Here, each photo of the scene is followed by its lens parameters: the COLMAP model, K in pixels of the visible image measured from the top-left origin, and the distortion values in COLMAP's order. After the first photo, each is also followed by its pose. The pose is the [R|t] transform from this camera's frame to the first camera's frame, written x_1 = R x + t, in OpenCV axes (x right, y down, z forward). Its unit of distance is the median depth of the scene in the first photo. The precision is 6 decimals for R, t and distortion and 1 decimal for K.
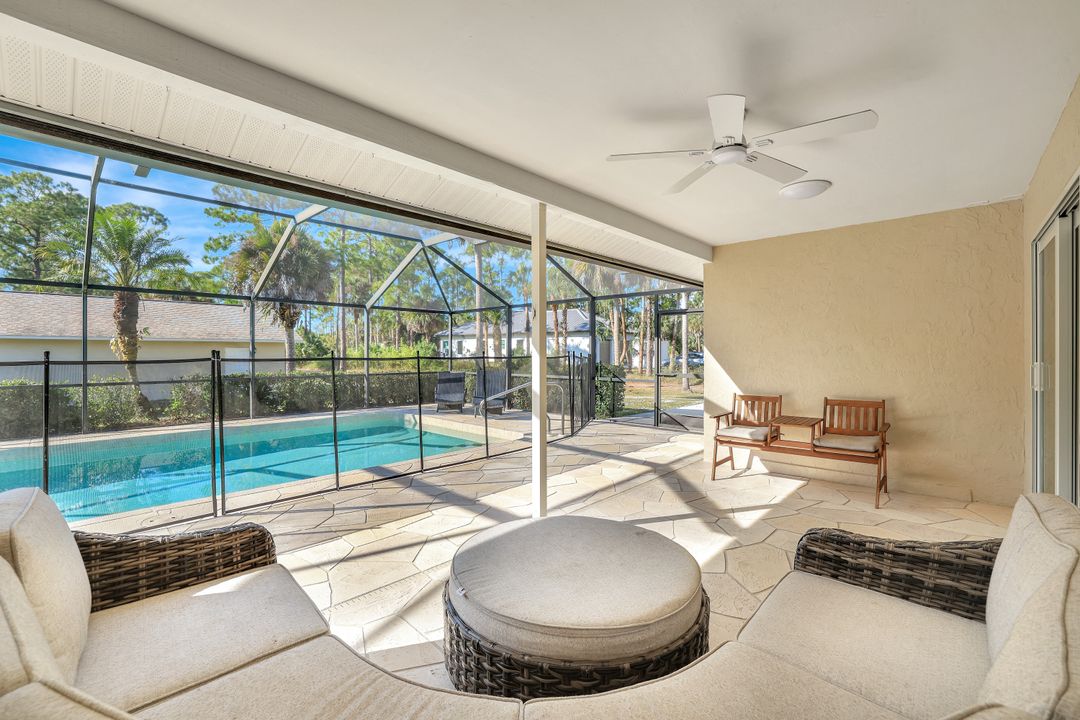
lens RADIAL K [[470.7, 0, 533.9], [0, 470.7, 353.5], [0, 0, 1]] dist [-0.035037, 0.006385]
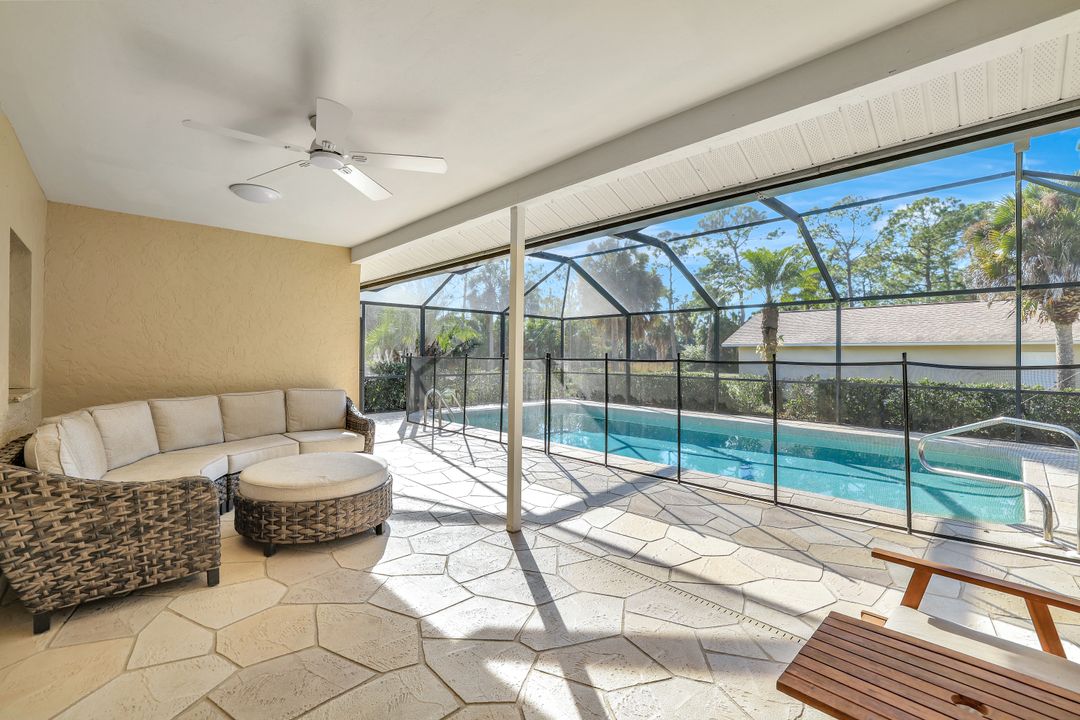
lens RADIAL K [[470.7, 0, 533.7], [0, 470.7, 357.1], [0, 0, 1]] dist [-0.035037, 0.006385]
pose [[-0.068523, 0.005768, -0.997633, 0.817563], [-0.009817, 0.999931, 0.006456, -0.001810], [0.997601, 0.010236, -0.068462, 0.882831]]
